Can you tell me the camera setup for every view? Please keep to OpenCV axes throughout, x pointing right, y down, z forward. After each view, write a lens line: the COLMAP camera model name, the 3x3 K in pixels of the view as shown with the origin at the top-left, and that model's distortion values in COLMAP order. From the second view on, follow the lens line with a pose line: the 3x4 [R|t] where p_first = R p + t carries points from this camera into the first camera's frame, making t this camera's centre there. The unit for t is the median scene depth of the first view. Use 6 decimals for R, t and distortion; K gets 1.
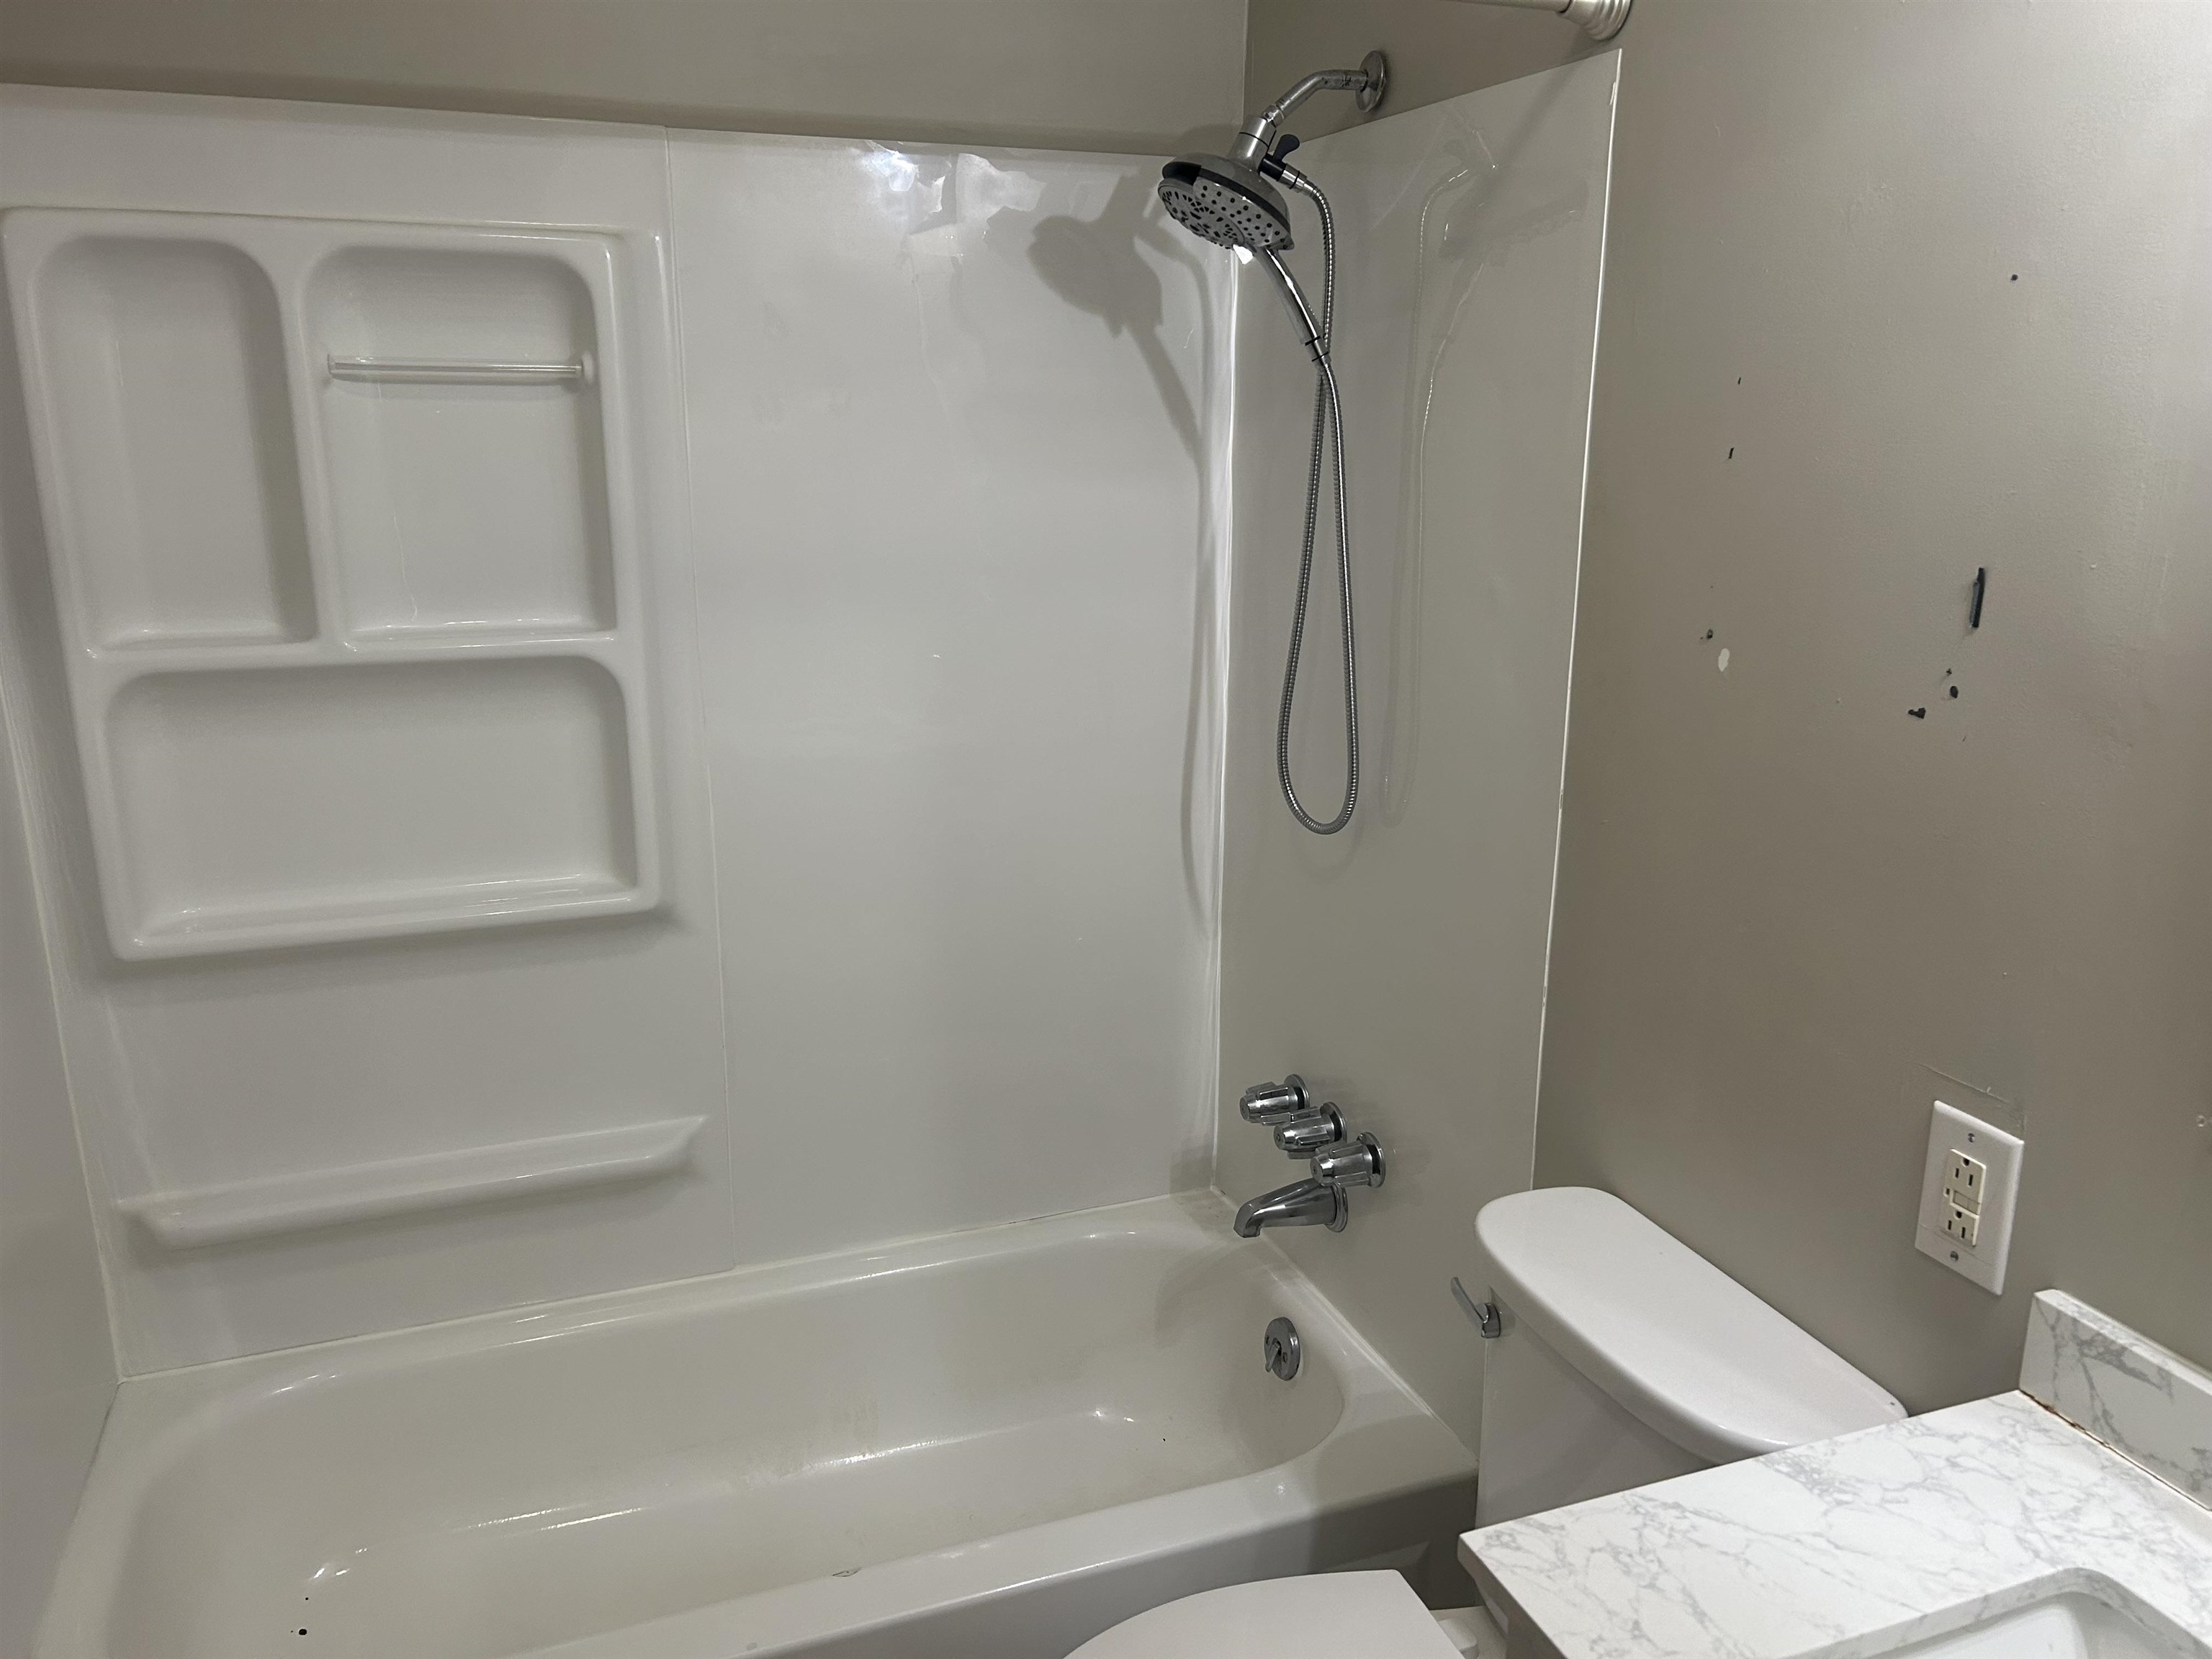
lens RADIAL K [[1653.8, 0, 1112.0], [0, 1653.8, 850.3], [0, 0, 1]] dist [0.057735, -0.056977]
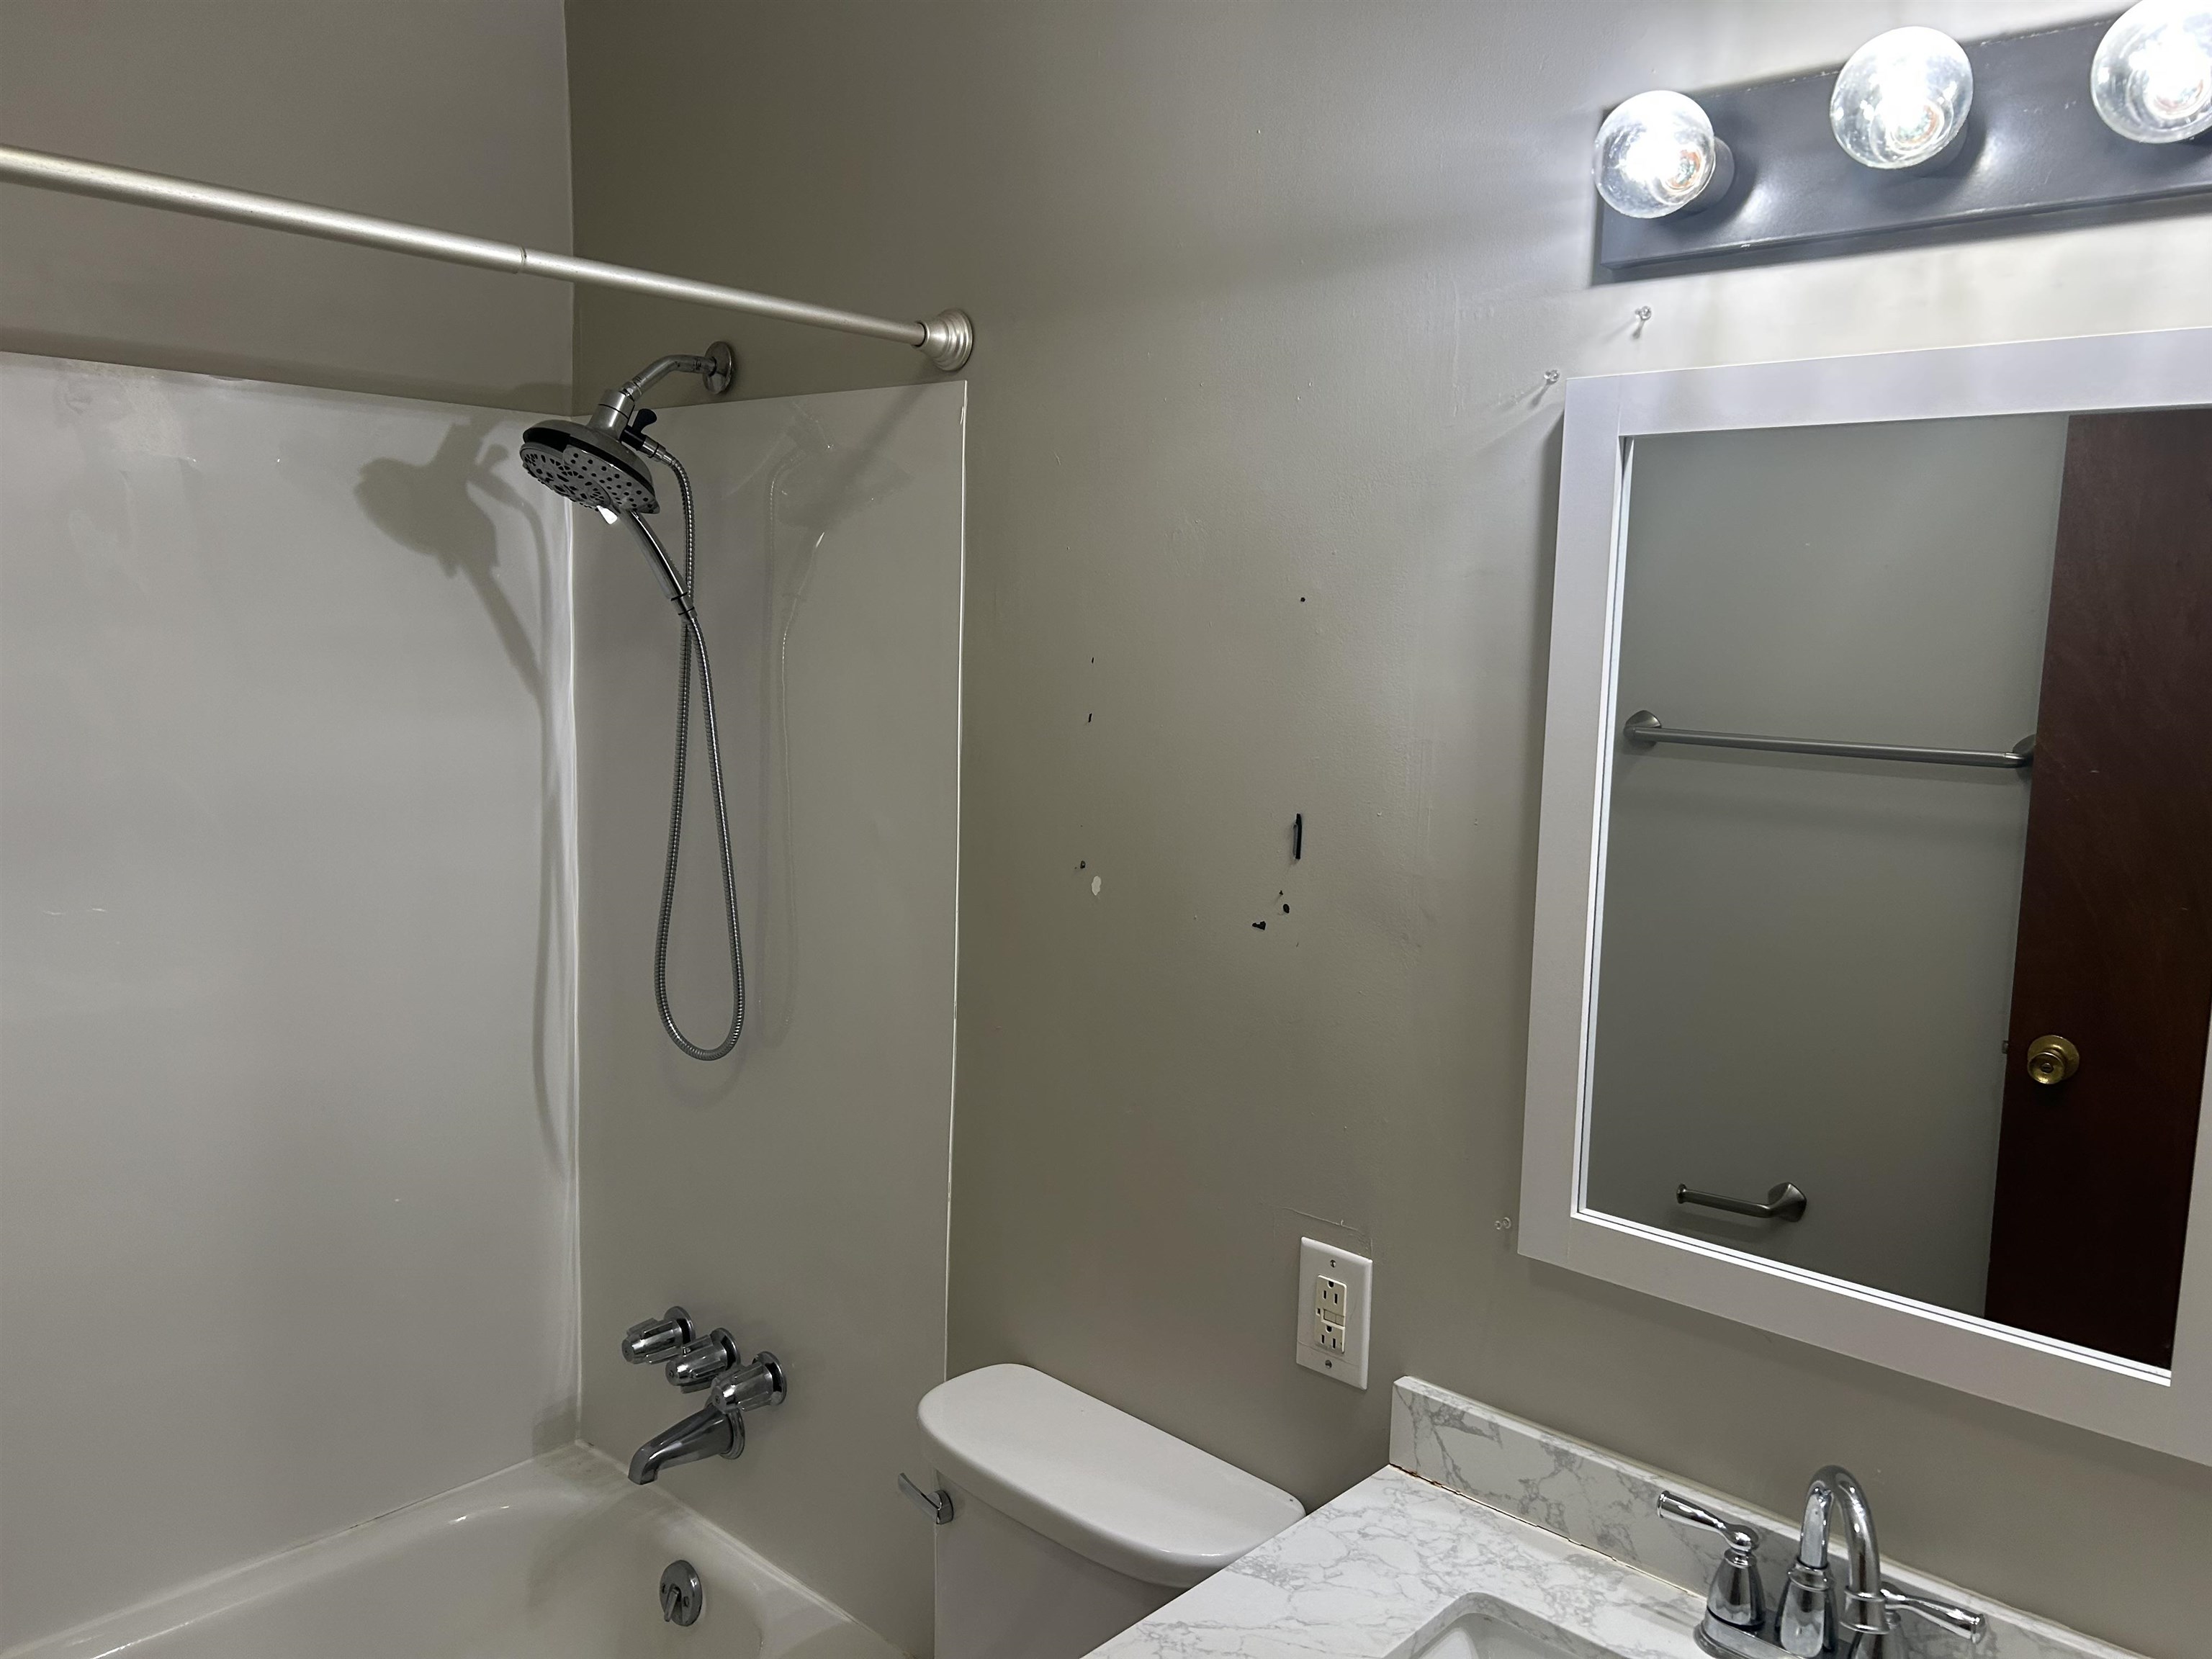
lens RADIAL K [[1653.8, 0, 1115.9], [0, 1653.8, 861.7], [0, 0, 1]] dist [0.057735, -0.056977]
pose [[0.895679, -0.043438, 0.442575, -0.106252], [0.092055, 0.991772, -0.088960, -0.019202], [-0.435069, 0.120421, 0.892308, -0.044540]]
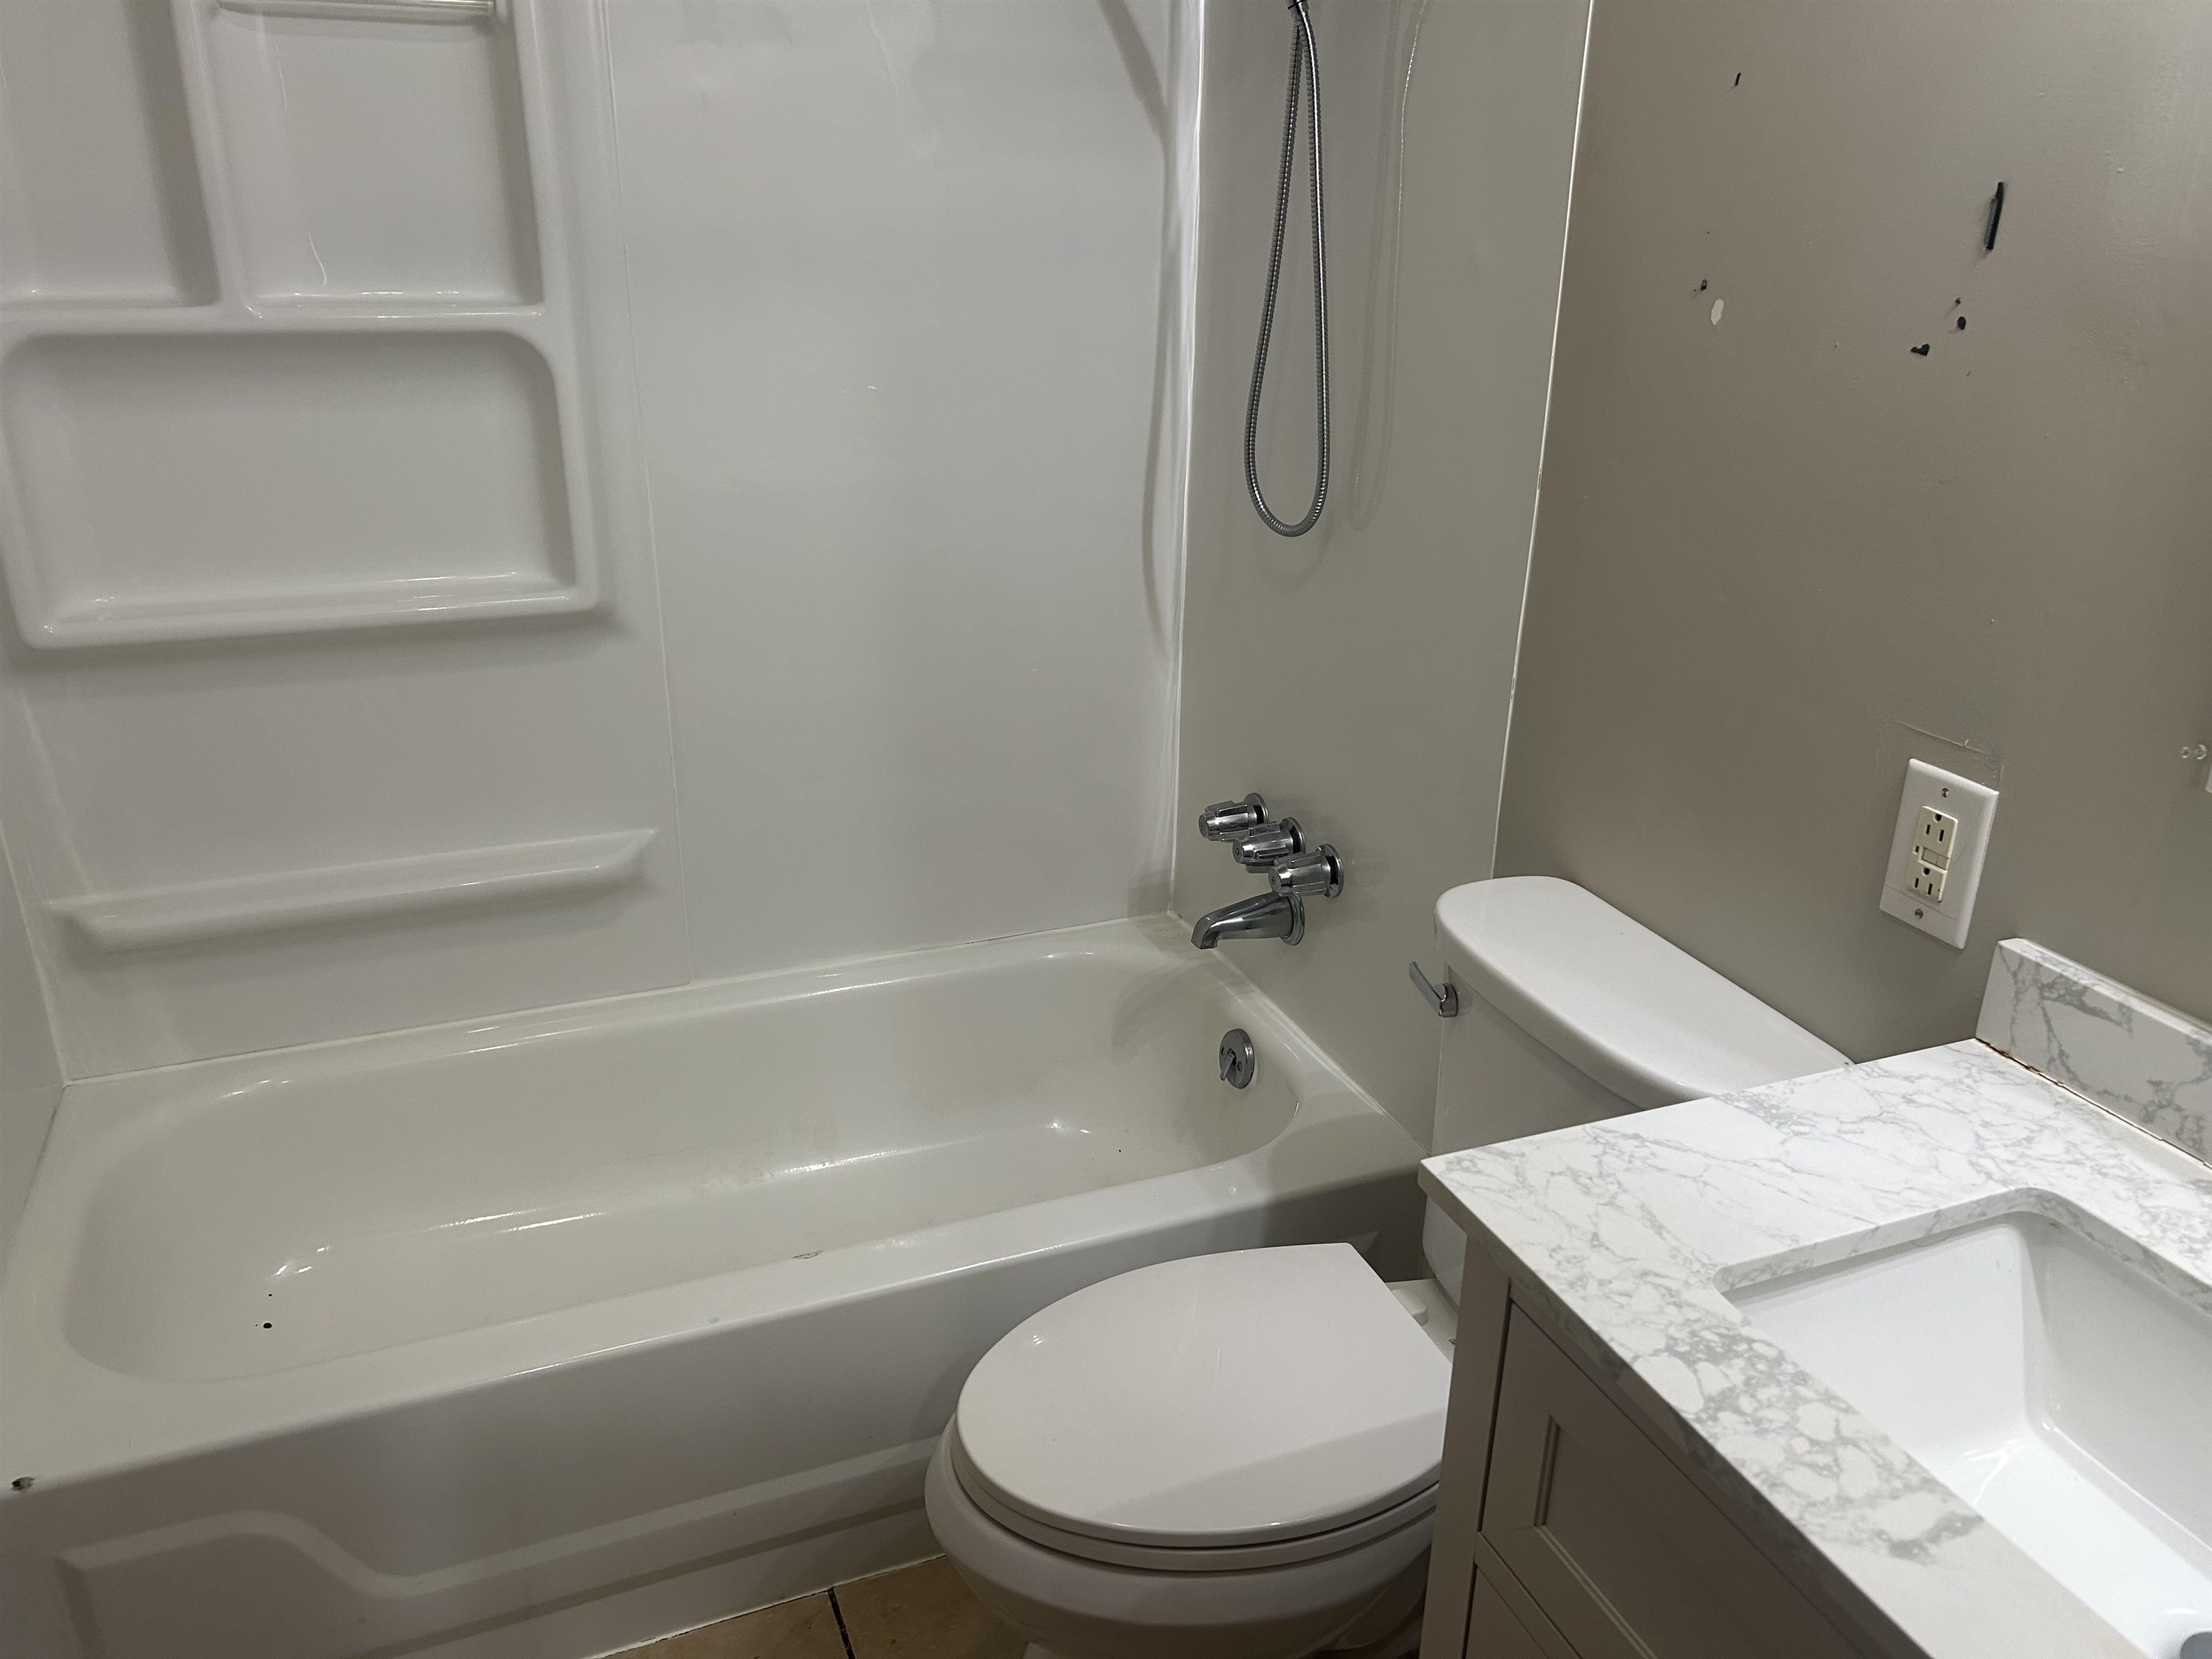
lens RADIAL K [[1653.8, 0, 1115.3], [0, 1653.8, 832.5], [0, 0, 1]] dist [0.057735, -0.056977]
pose [[0.999549, 0.002810, 0.029890, -0.002873], [-0.006436, 0.992517, 0.121936, 0.050070], [-0.029324, -0.122073, 0.992088, 0.021956]]
